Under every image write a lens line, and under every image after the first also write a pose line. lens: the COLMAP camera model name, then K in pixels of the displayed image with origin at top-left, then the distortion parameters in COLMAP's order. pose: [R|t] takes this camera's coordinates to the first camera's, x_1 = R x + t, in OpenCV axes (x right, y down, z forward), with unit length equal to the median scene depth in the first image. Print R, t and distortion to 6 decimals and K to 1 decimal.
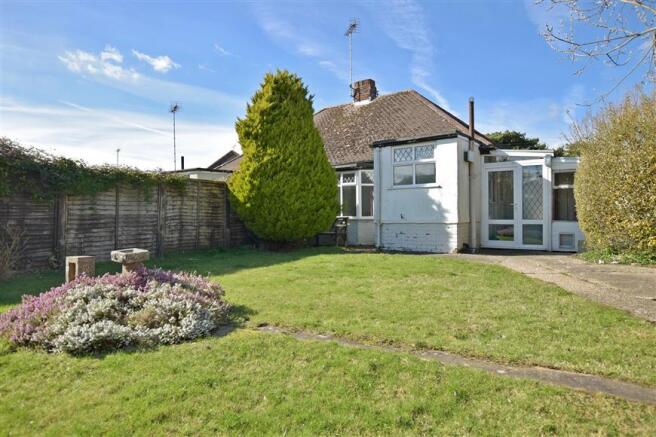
lens RADIAL K [[396.0, 0, 328.0], [0, 396.0, 218.5], [0, 0, 1]] dist [-0.005752, -0.000683]
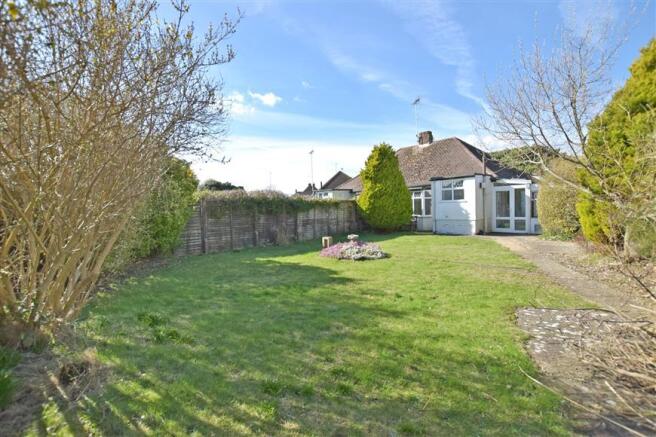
lens RADIAL K [[294.8, 0, 328.0], [0, 294.8, 218.5], [0, 0, 1]] dist [-0.025296, 0.000064]
pose [[0.973965, -0.012761, -0.226339, -0.055902], [0.021089, 0.999185, 0.034414, -0.056116], [0.225715, -0.038291, 0.973441, -0.541946]]
